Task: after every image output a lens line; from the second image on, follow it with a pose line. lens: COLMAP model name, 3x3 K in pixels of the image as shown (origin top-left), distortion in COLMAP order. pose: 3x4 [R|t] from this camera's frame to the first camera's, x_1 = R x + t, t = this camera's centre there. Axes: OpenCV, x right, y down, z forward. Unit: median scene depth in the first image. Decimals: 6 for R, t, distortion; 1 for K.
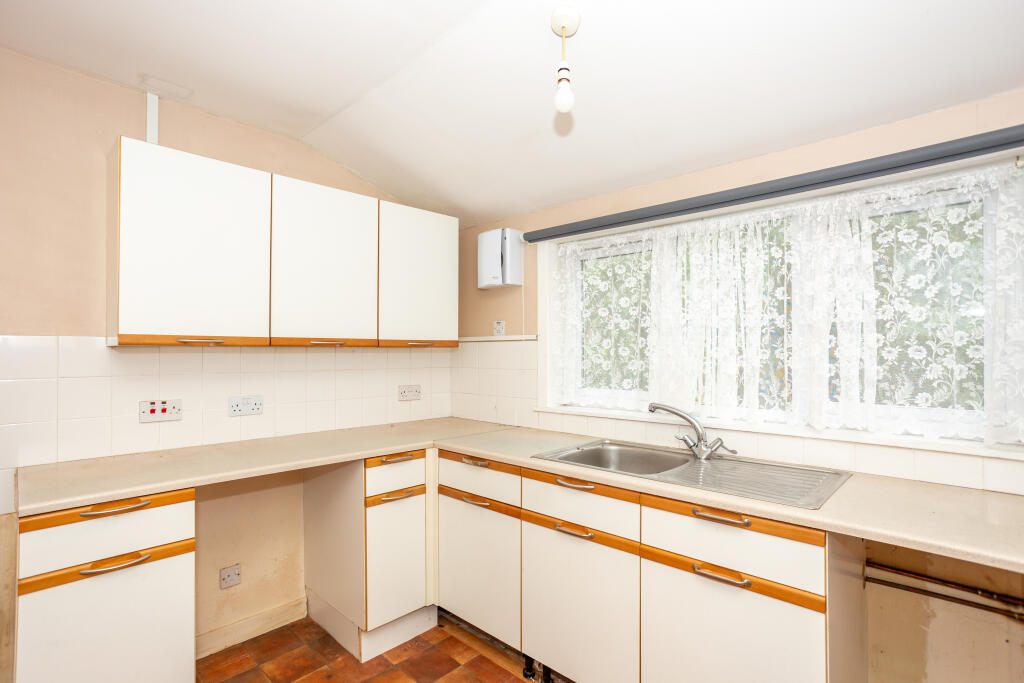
lens RADIAL K [[493.0, 0, 491.4], [0, 493.0, 350.1], [0, 0, 1]] dist [-0.025286, 0.013834]
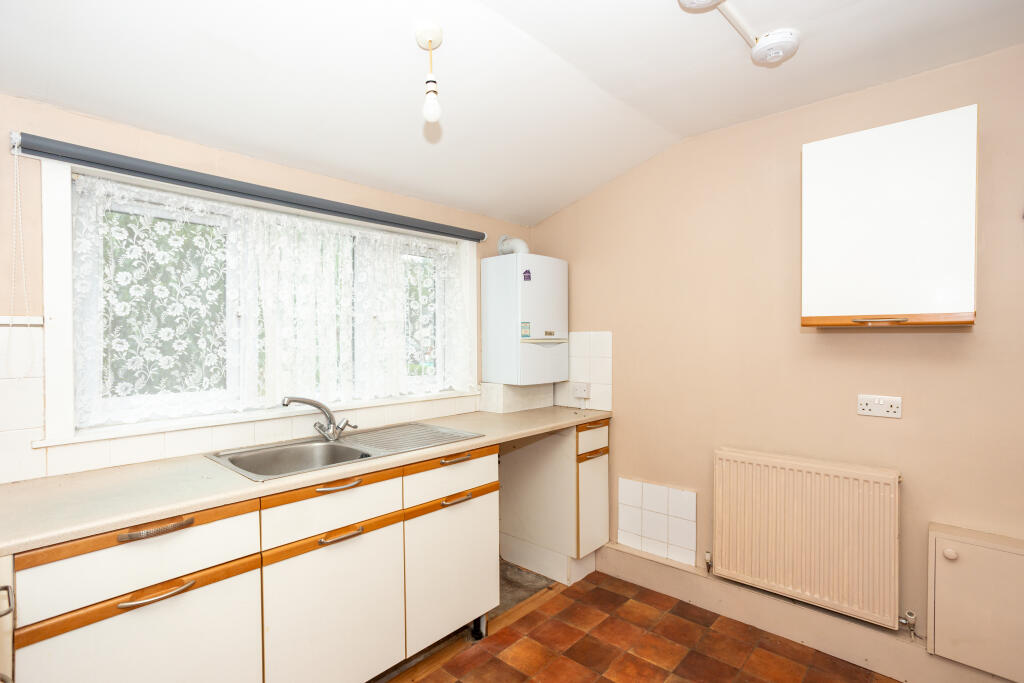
lens RADIAL K [[497.4, 0, 477.6], [0, 497.4, 358.6], [0, 0, 1]] dist [-0.009449, 0.001917]
pose [[0.001846, -0.034487, 0.999403, -0.497906], [0.004492, 0.999395, 0.034478, 0.000608], [-0.999988, 0.004426, 0.002000, 0.484129]]
